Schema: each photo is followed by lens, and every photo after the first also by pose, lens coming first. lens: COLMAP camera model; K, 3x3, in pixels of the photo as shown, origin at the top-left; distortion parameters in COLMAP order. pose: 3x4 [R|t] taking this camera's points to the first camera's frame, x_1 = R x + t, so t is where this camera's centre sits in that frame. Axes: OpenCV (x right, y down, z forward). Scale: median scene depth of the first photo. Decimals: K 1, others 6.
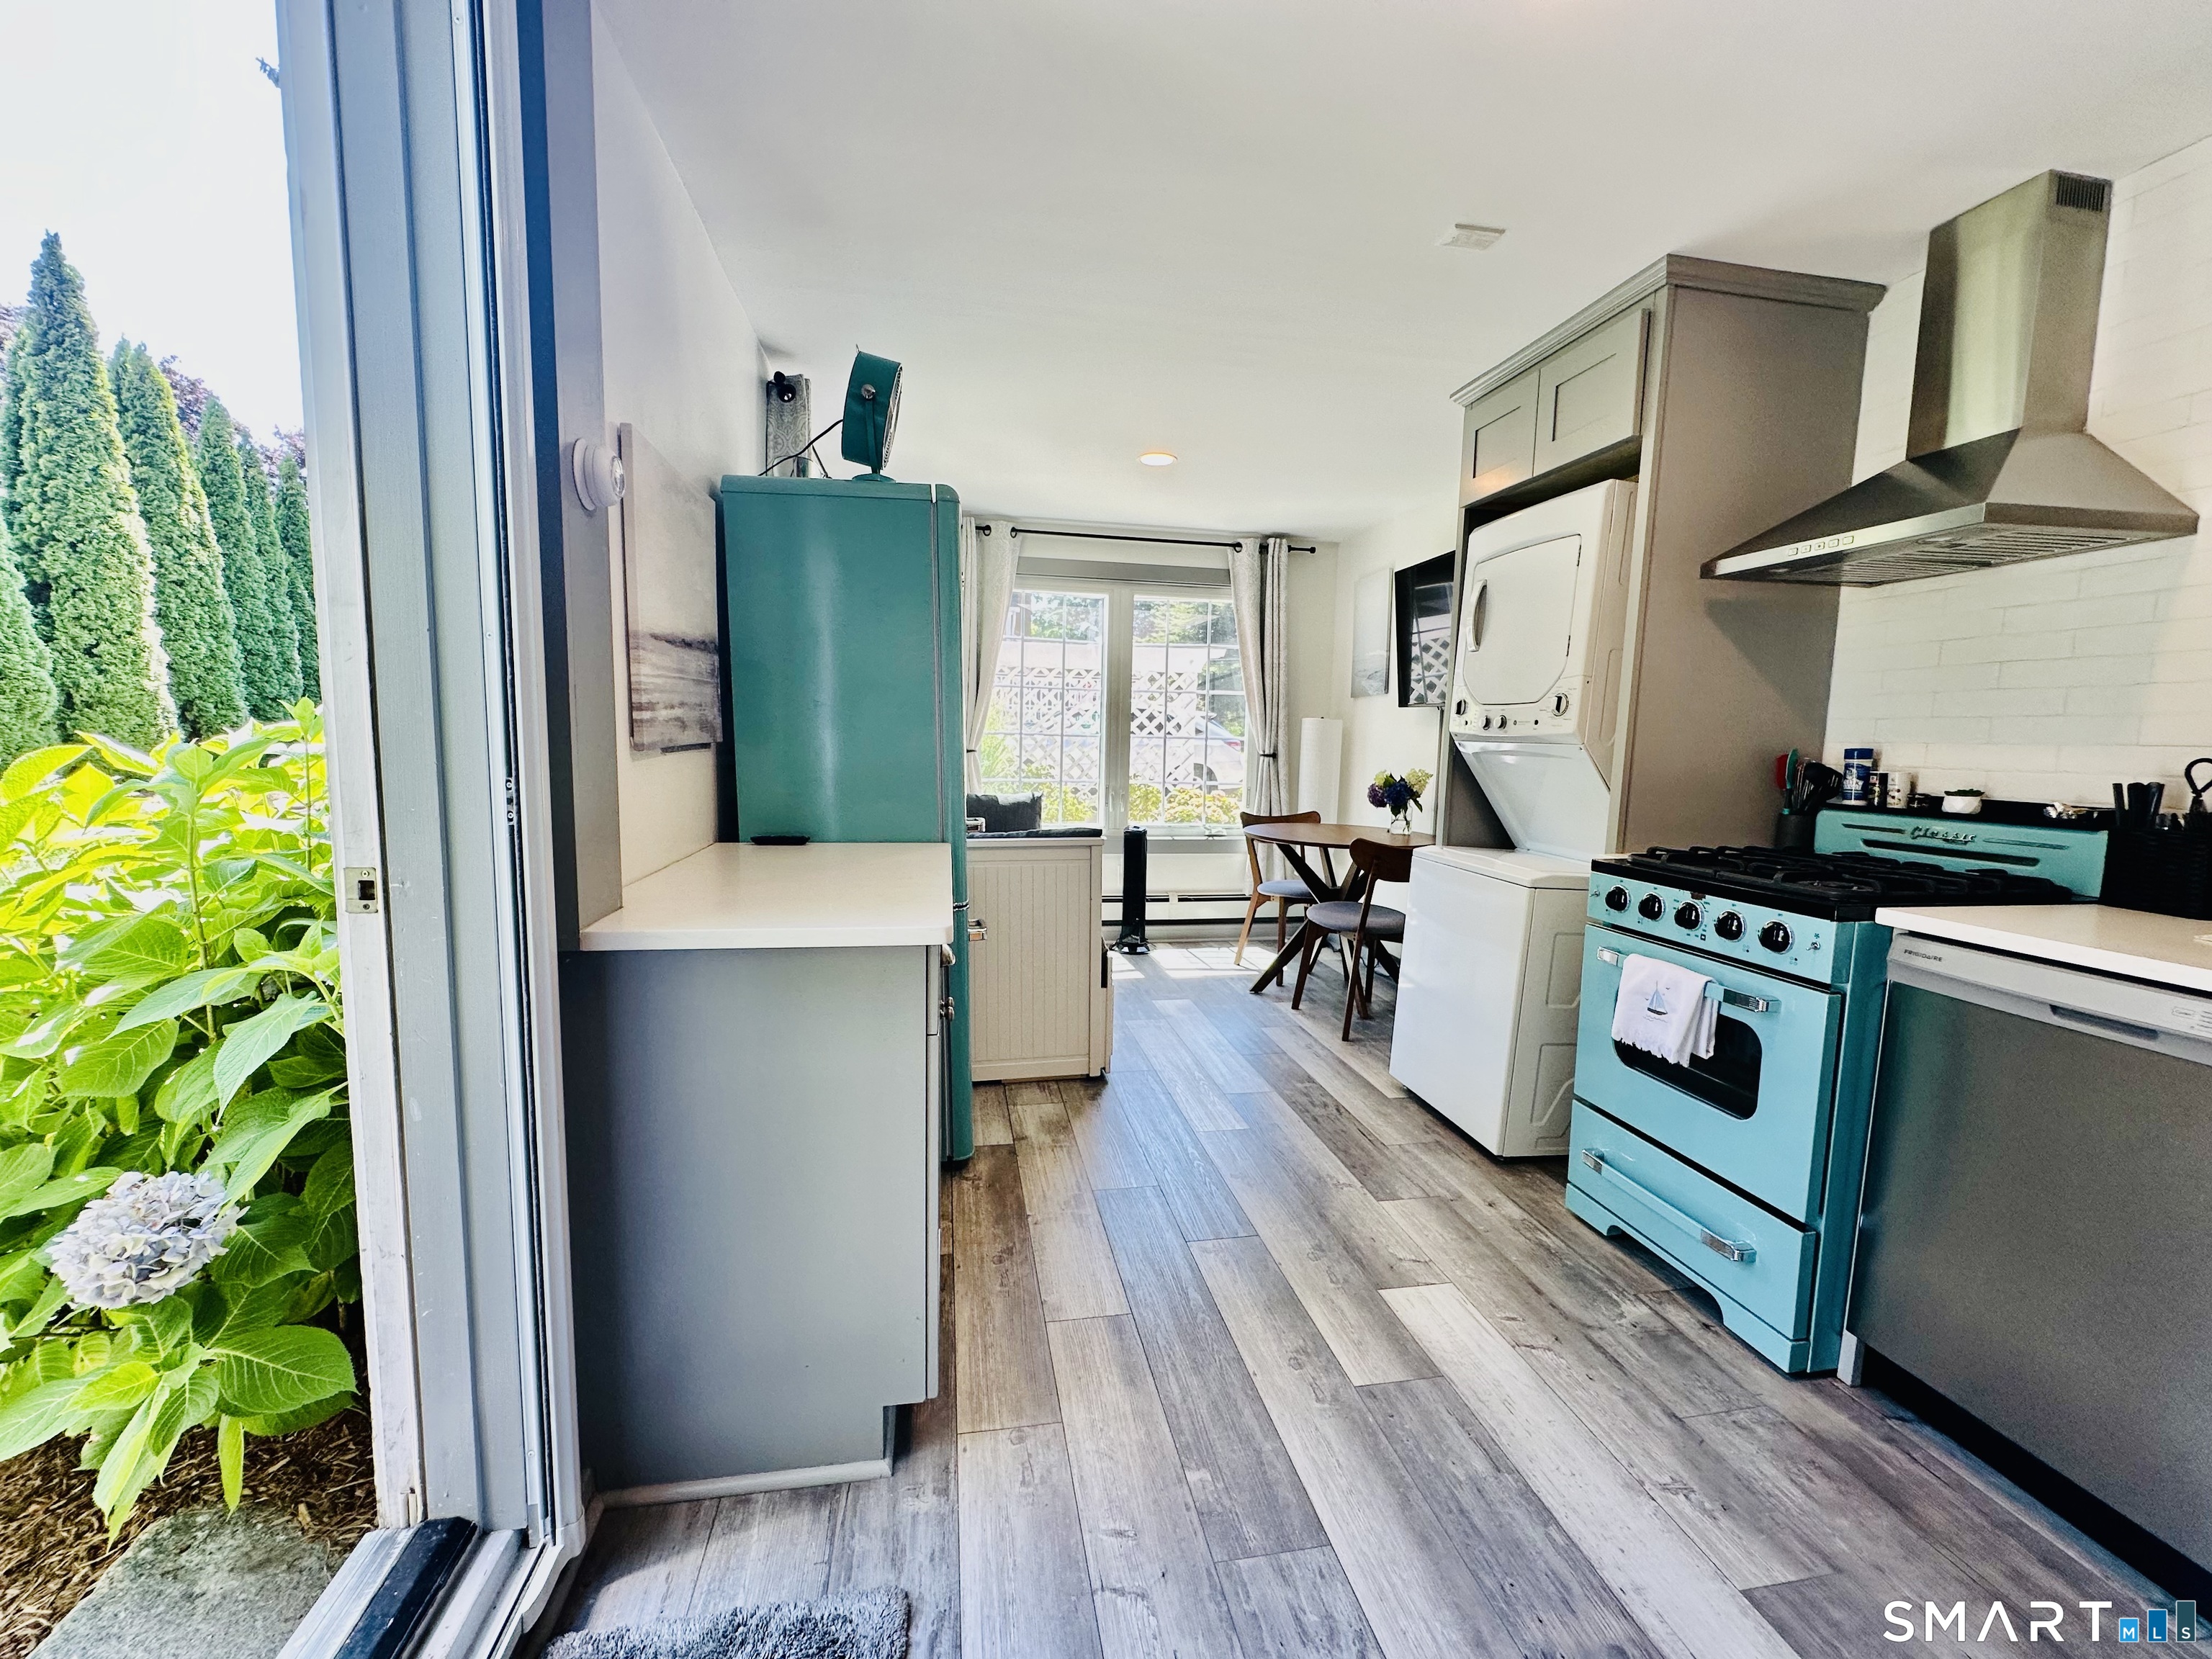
lens RADIAL K [[883.5, 0, 1101.9], [0, 883.5, 825.9], [0, 0, 1]] dist [-0.004168, 0.001142]
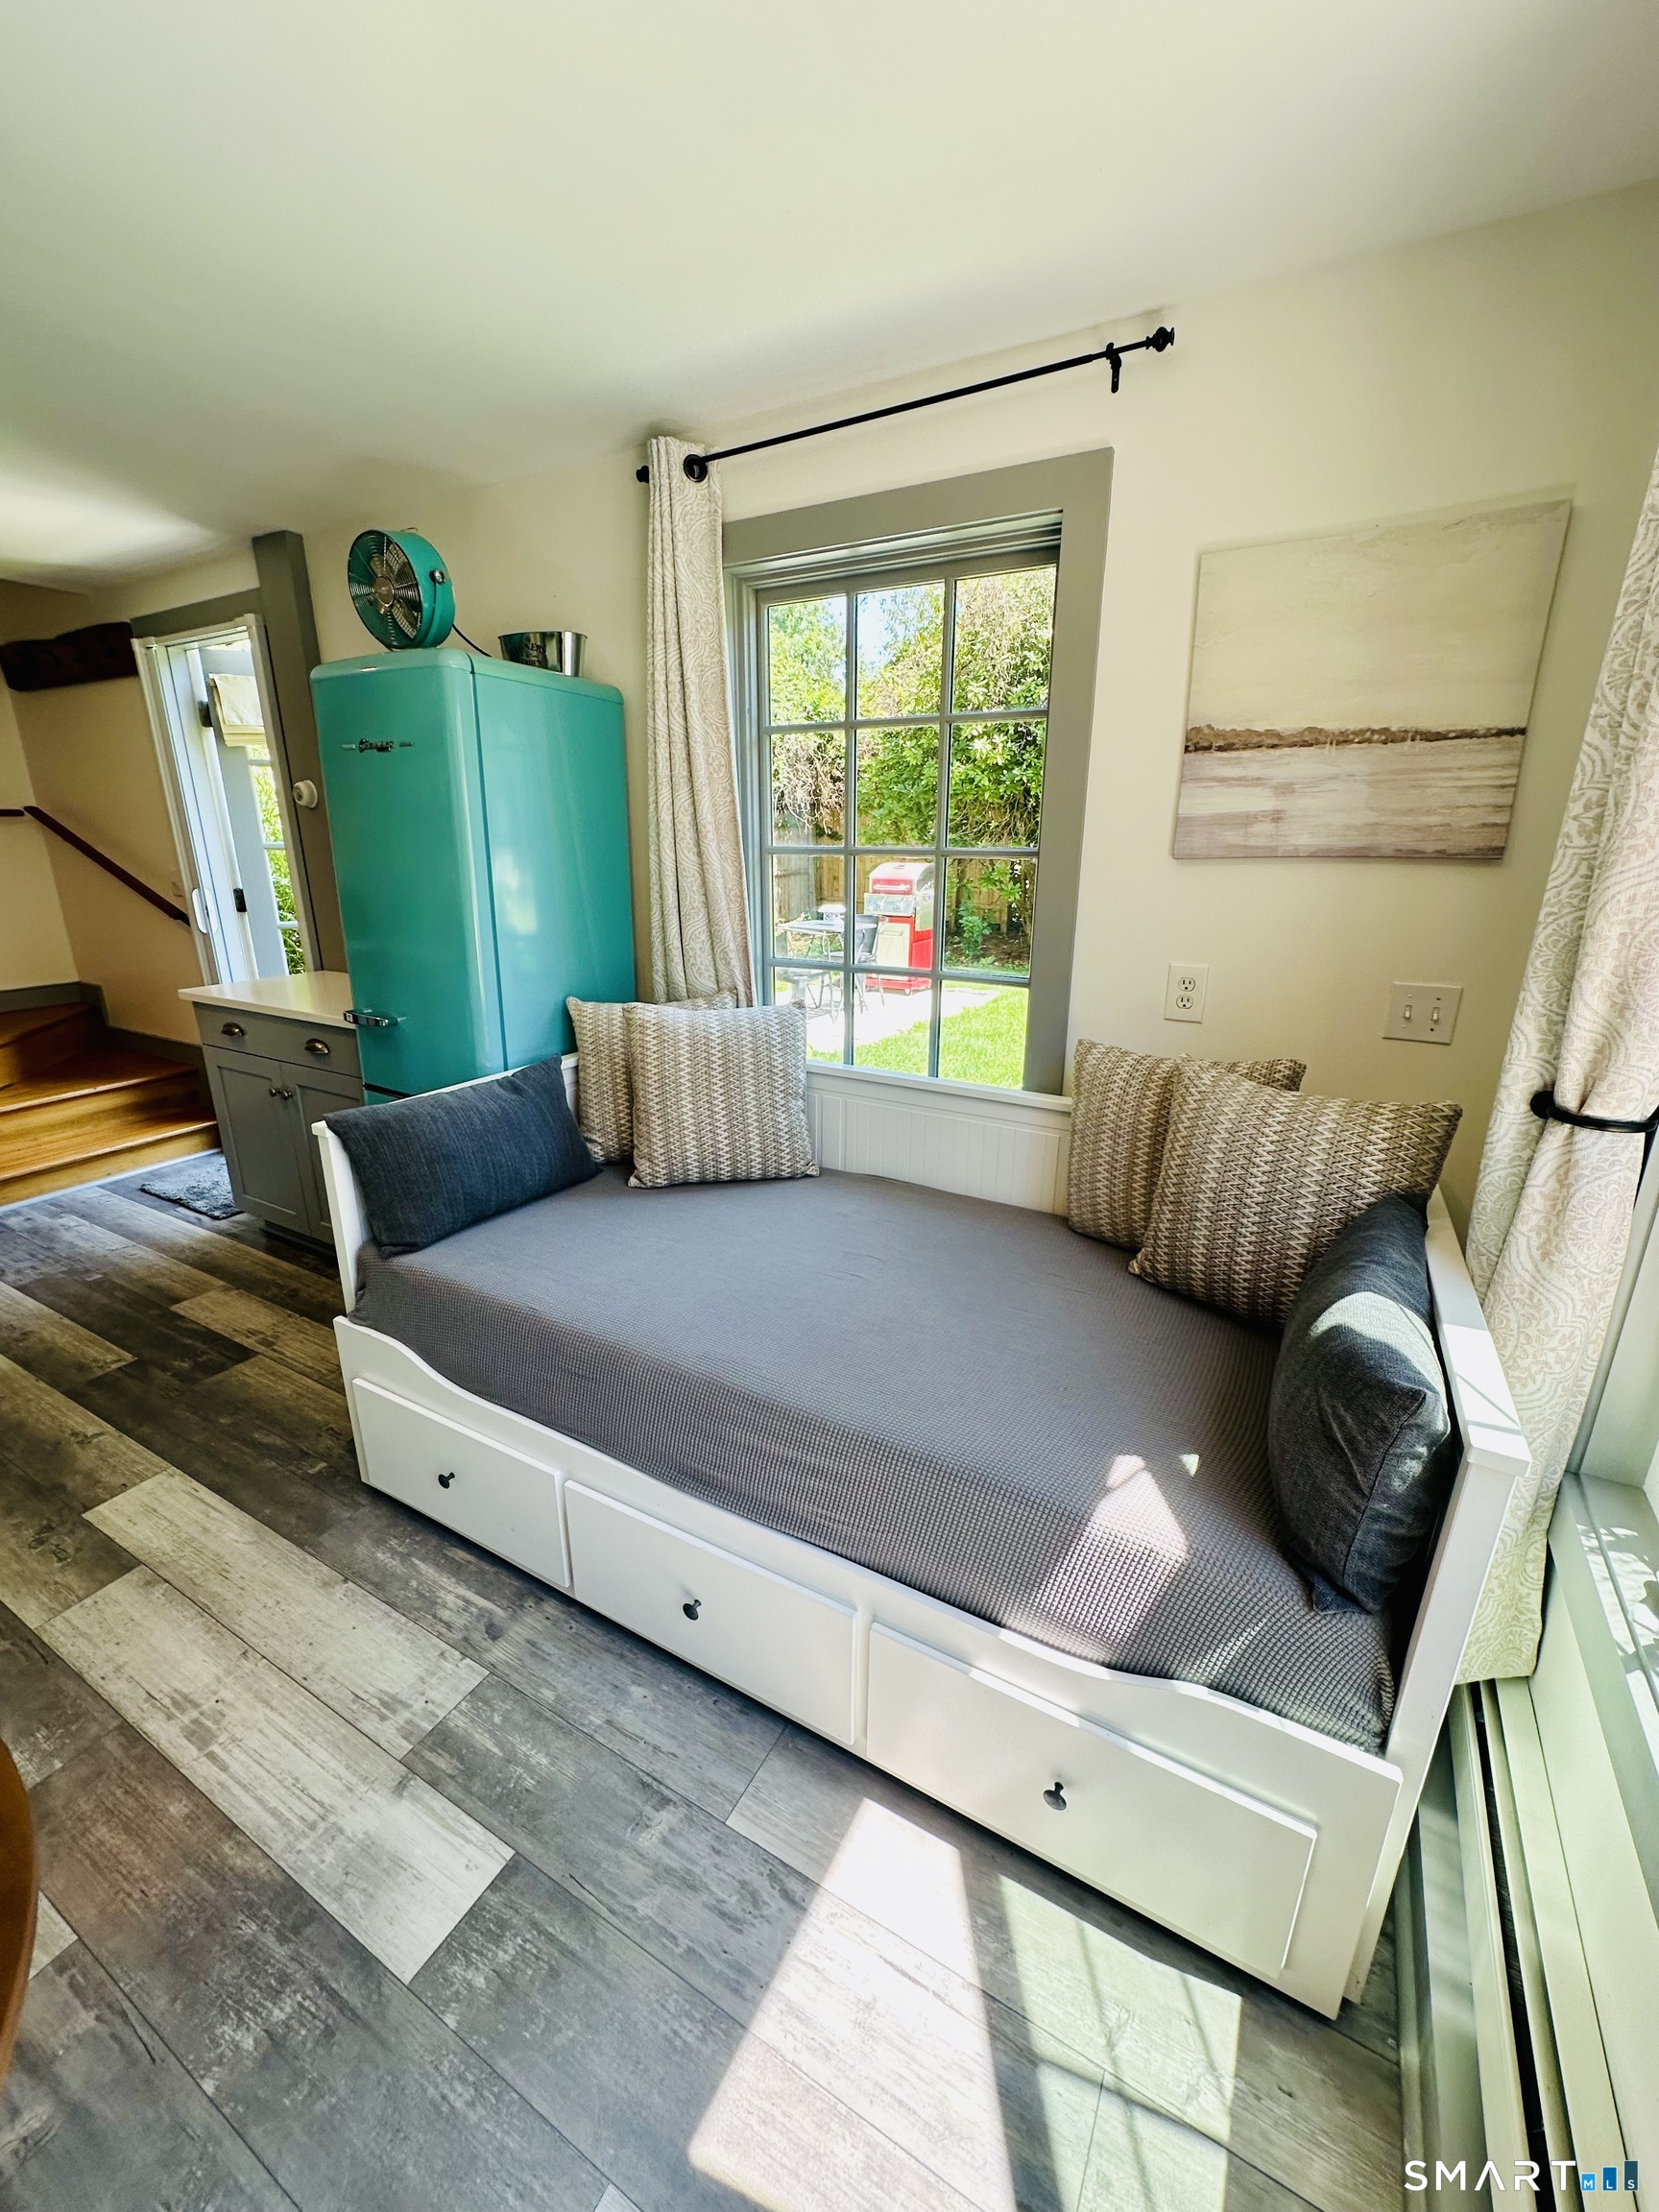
lens RADIAL K [[883.5, 0, 830.1], [0, 883.5, 1108.6], [0, 0, 1]] dist [-0.004168, 0.001142]
pose [[-0.633780, 0.208245, -0.744954, 0.338579], [-0.098054, 0.933680, 0.344423, -0.361041], [0.767273, 0.291334, -0.571329, 2.432117]]
